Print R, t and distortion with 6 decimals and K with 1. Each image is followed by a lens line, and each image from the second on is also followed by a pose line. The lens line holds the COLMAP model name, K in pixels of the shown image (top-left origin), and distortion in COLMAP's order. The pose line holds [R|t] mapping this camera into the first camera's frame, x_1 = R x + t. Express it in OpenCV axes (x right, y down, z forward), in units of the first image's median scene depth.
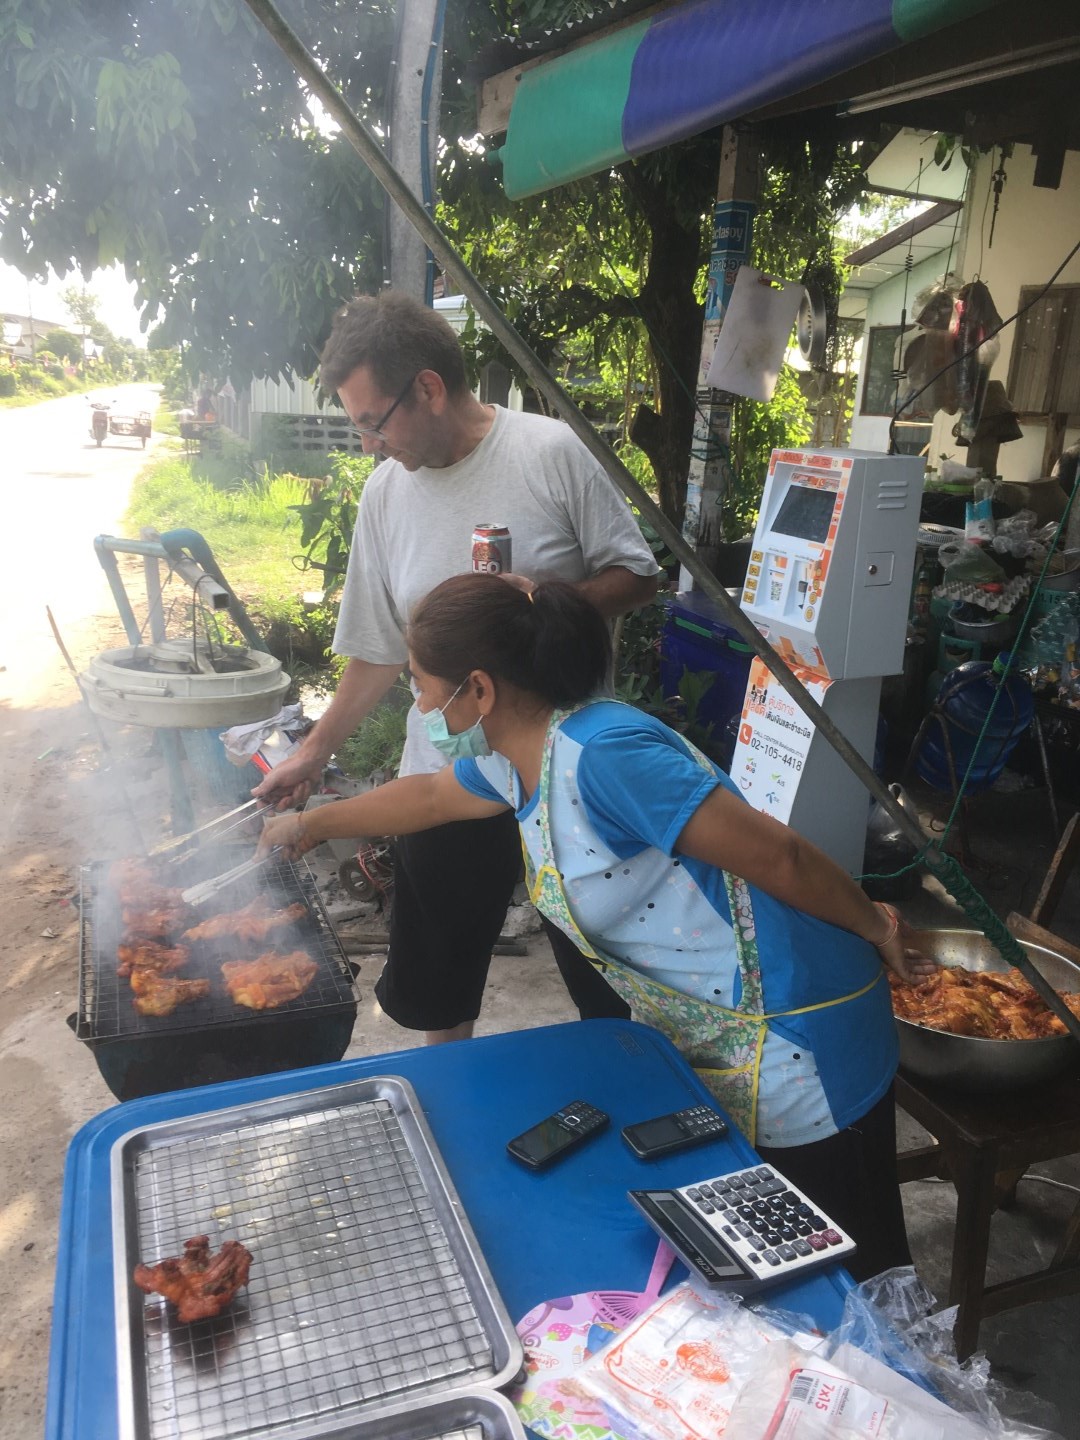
lens RADIAL K [[1245.4, 0, 540.0], [0, 1245.4, 720.0], [0, 0, 1]] dist [0.067621, -0.072210]
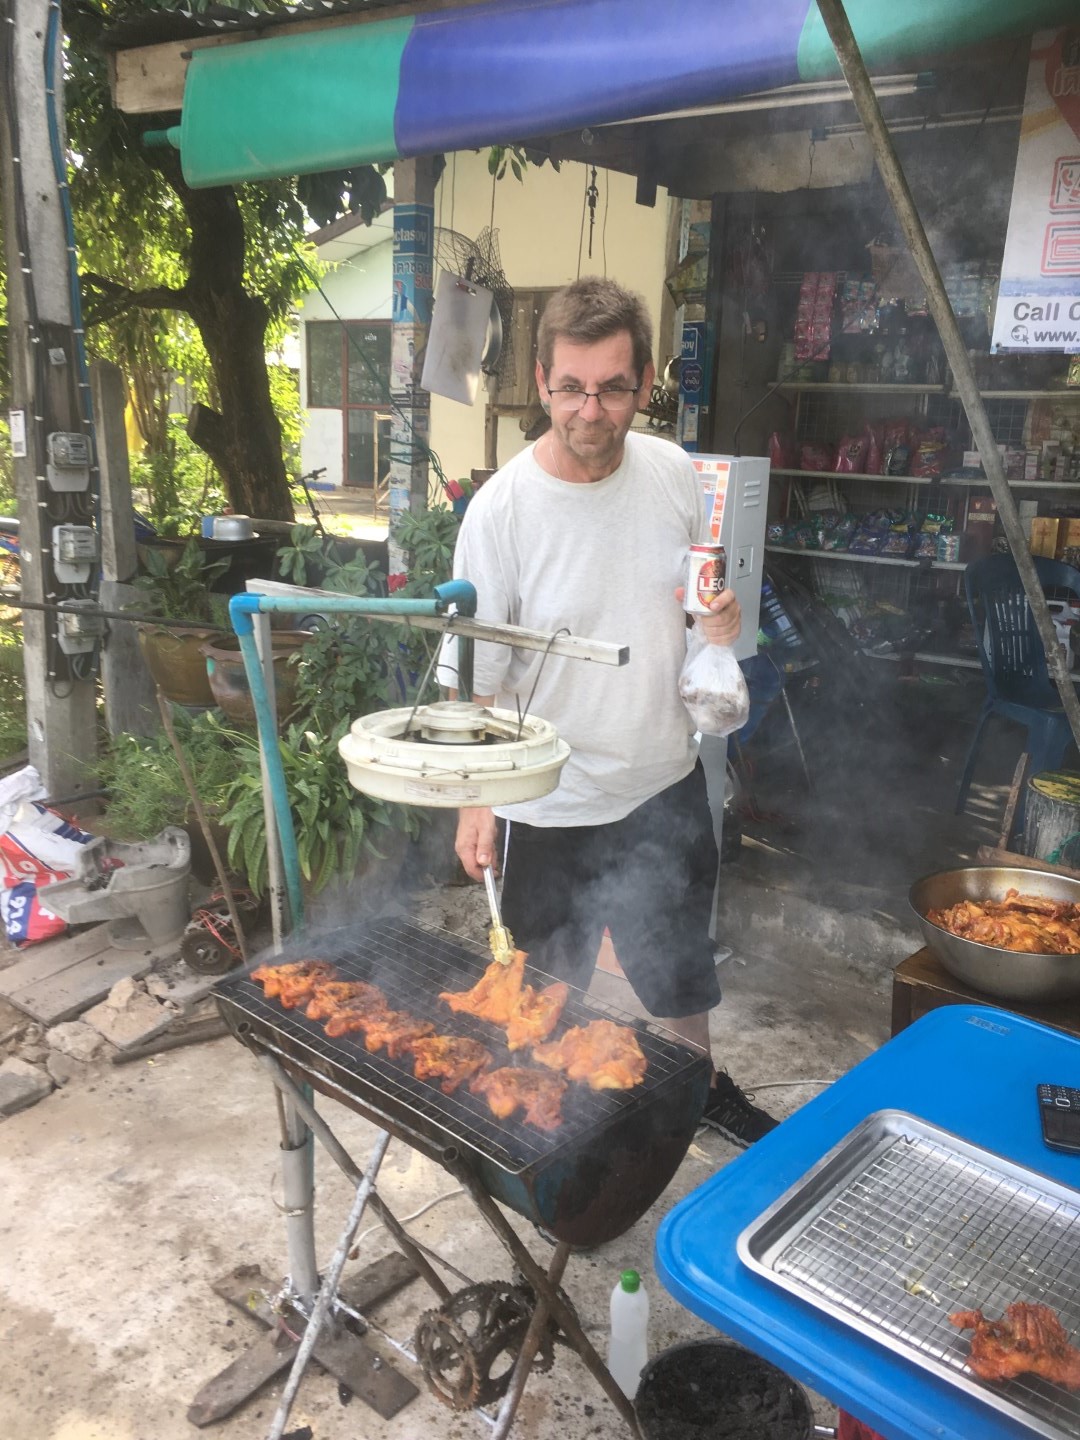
lens RADIAL K [[1245.4, 0, 540.0], [0, 1245.4, 720.0], [0, 0, 1]] dist [0.067621, -0.072210]
pose [[0.883371, -0.133590, 0.449233, -0.251260], [0.129914, 0.990752, 0.039162, -0.032033], [-0.450310, 0.023767, 0.892556, 0.073067]]
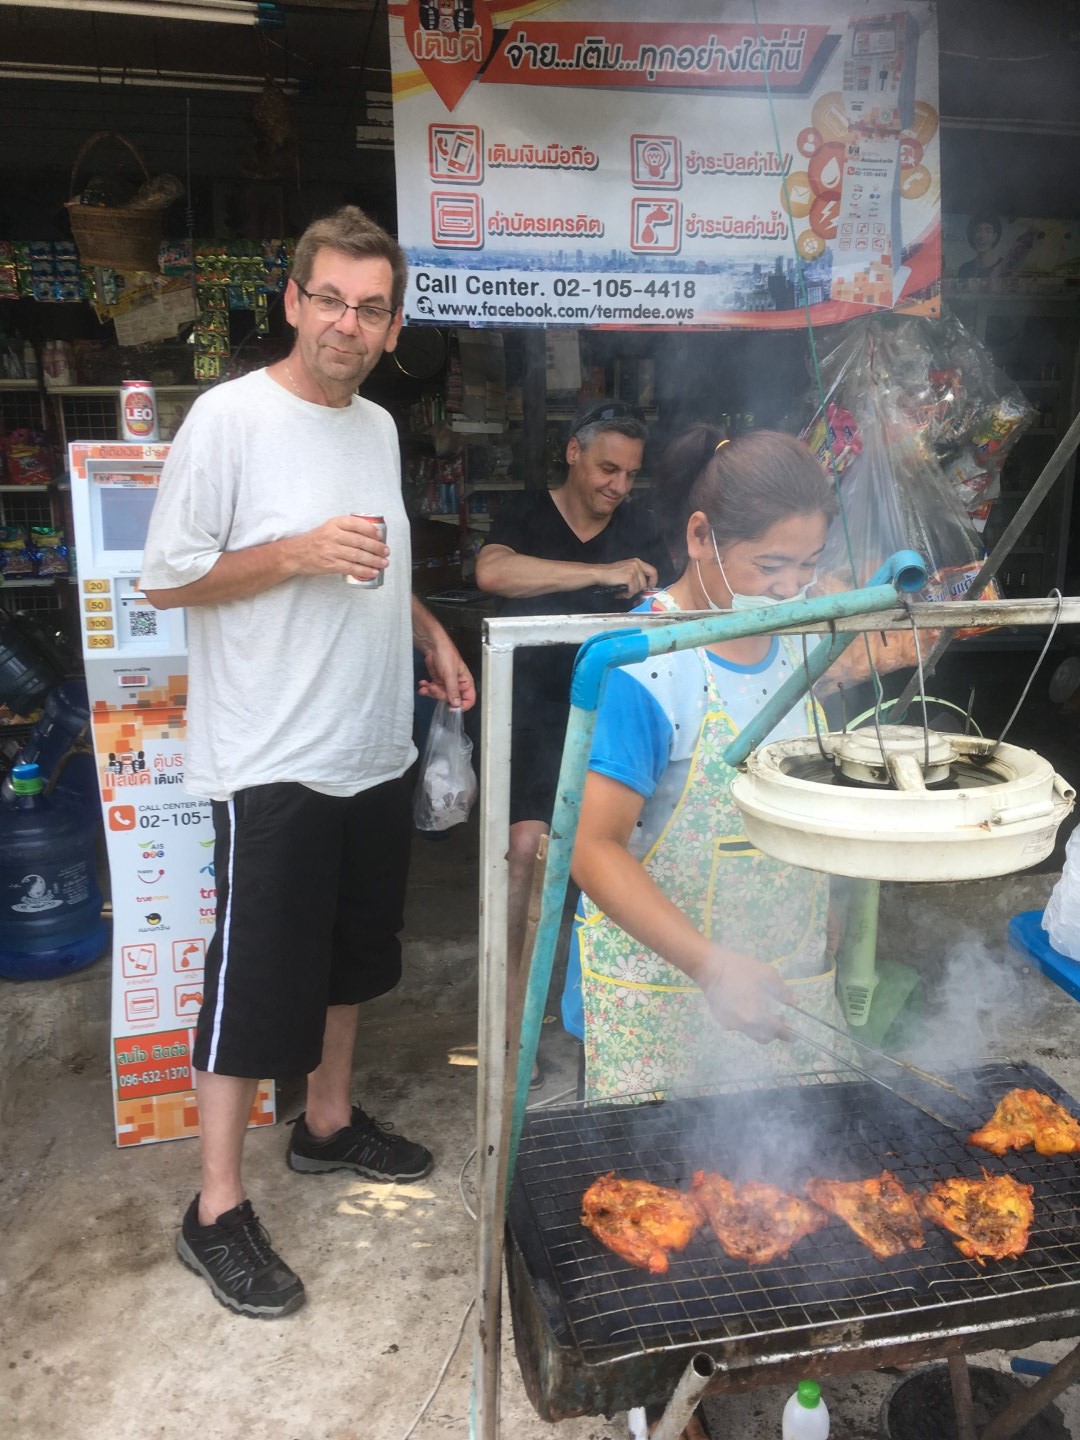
lens RADIAL K [[1245.4, 0, 540.0], [0, 1245.4, 720.0], [0, 0, 1]] dist [0.067621, -0.072210]
pose [[0.163876, -0.262495, 0.950916, -0.356739], [0.267999, 0.939540, 0.213169, -0.098548], [-0.949379, 0.219911, 0.224317, 0.402150]]
